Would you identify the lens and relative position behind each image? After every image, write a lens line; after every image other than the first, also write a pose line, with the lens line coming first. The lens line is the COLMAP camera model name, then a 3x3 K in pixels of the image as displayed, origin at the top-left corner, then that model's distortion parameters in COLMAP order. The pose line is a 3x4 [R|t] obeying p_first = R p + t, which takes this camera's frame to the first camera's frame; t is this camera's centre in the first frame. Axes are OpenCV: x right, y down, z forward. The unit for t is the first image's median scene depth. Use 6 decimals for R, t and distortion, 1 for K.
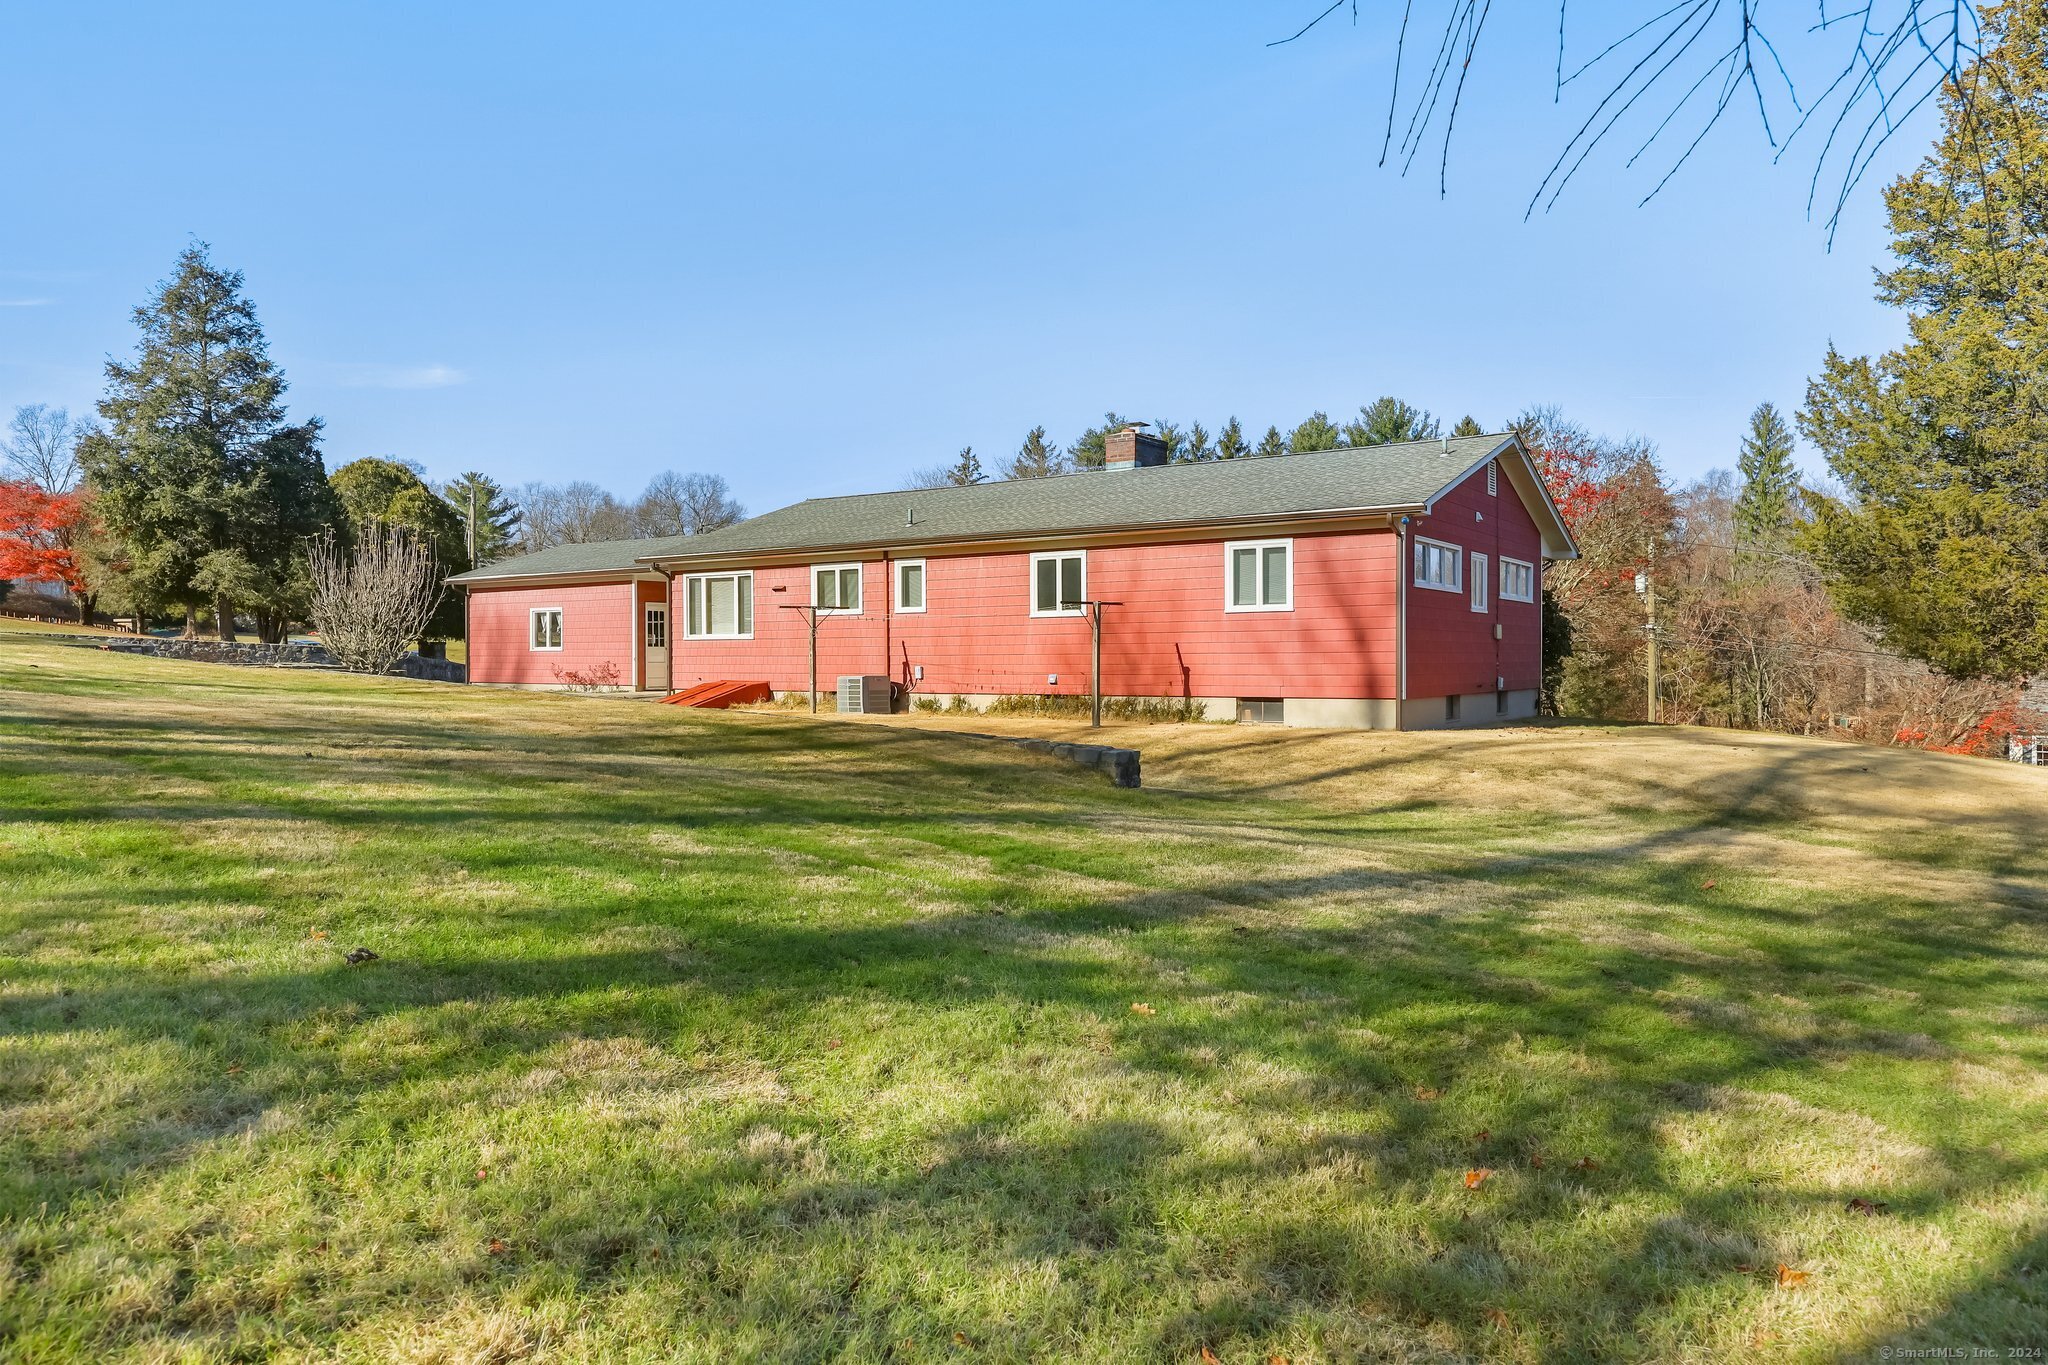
lens RADIAL K [[1320.3, 0, 1024.0], [0, 1320.3, 682.5], [0, 0, 1]] dist [0.003135, 0.001976]
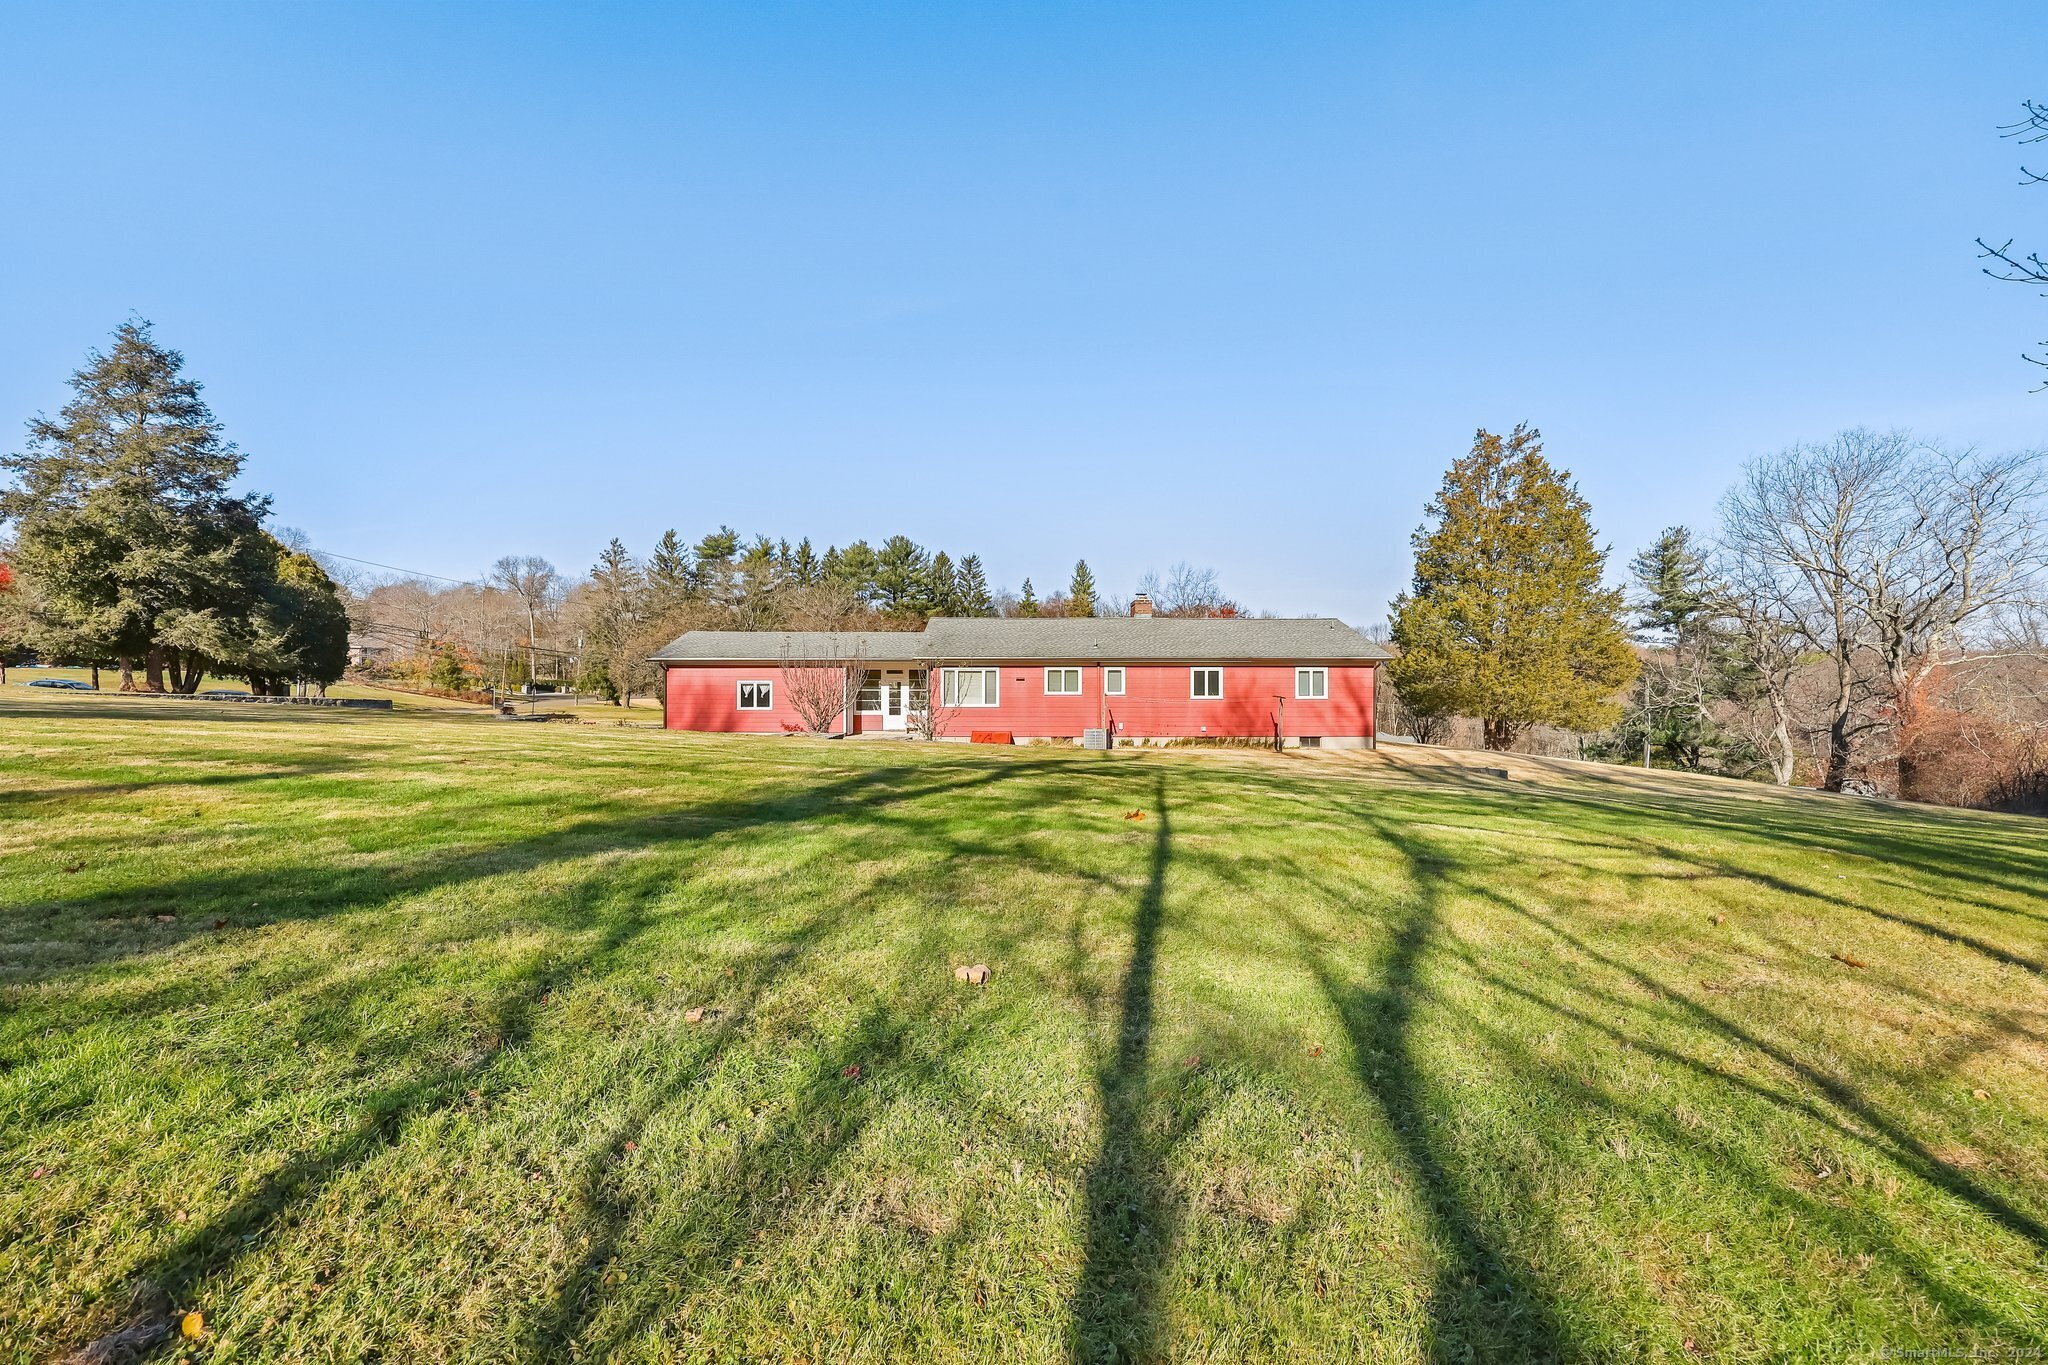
lens RADIAL K [[823.3, 0, 1024.0], [0, 823.3, 682.5], [0, 0, 1]] dist [0.000413, -0.000138]
pose [[0.821735, -0.000987, 0.569869, -0.436921], [0.006255, 0.999954, -0.007288, -0.031381], [-0.569836, 0.009553, 0.821703, 0.051815]]
